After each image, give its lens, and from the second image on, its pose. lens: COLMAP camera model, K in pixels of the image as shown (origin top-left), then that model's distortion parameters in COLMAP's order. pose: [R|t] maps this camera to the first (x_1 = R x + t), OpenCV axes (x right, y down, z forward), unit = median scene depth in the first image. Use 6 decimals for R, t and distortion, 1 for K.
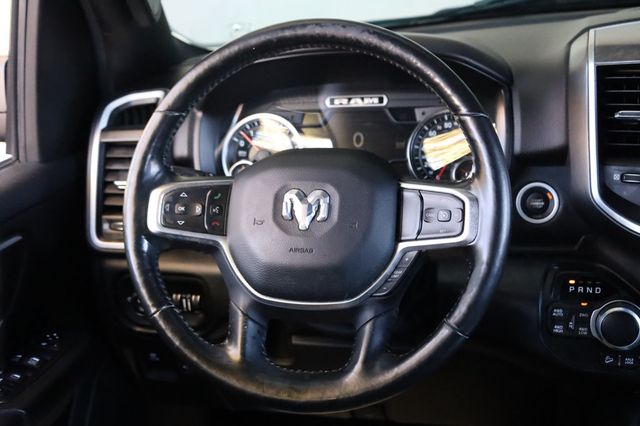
lens RADIAL K [[917.1, 0, 320.0], [0, 917.1, 213.0], [0, 0, 1]] dist [-0.026112, 0.004978]
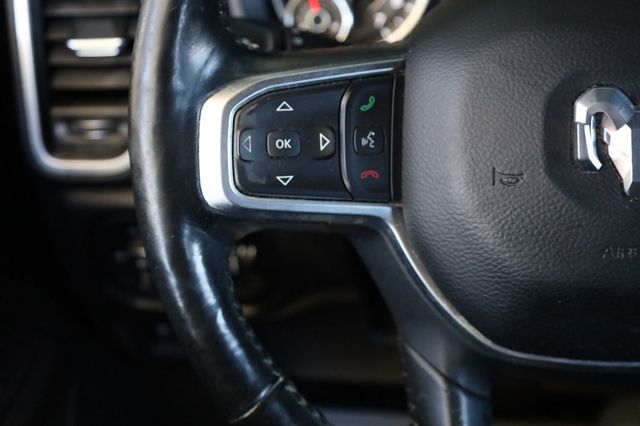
lens RADIAL K [[822.4, 0, 320.0], [0, 822.4, 213.0], [0, 0, 1]] dist [0.002619, -0.004498]
pose [[0.991947, -0.075766, 0.101496, -0.174984], [0.047259, 0.964882, 0.258399, -0.067024], [-0.117509, -0.251521, 0.960692, 0.657993]]
